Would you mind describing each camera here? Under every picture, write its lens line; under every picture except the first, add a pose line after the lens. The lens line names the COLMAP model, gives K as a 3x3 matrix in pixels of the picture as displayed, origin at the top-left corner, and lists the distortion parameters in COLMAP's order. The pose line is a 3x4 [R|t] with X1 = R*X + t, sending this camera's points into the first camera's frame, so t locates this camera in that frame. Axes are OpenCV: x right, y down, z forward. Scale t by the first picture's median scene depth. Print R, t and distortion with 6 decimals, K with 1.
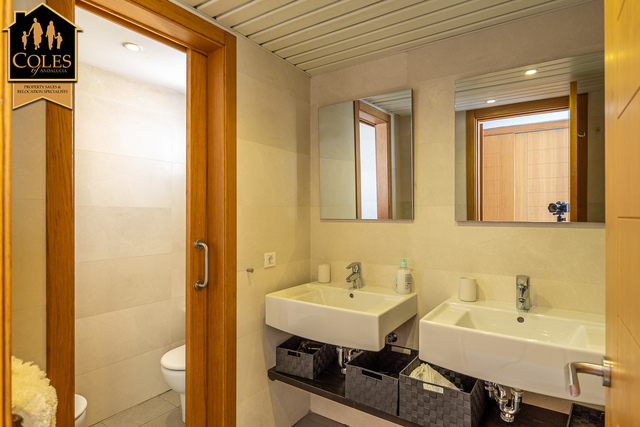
lens RADIAL K [[351.4, 0, 320.0], [0, 351.4, 213.5], [0, 0, 1]] dist [-0.000366, -0.000022]
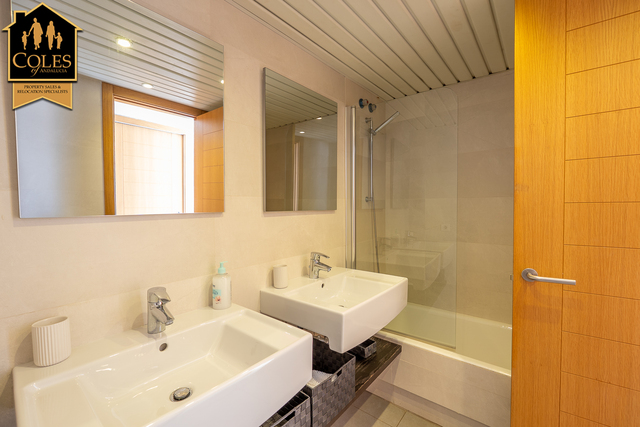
lens RADIAL K [[275.0, 0, 320.0], [0, 275.0, 213.5], [0, 0, 1]] dist [0.001540, 0.000197]
pose [[0.077618, -0.033875, 0.996408, -0.296391], [0.006695, 0.999418, 0.033456, 0.001230], [-0.996961, 0.004075, 0.077800, 0.636403]]
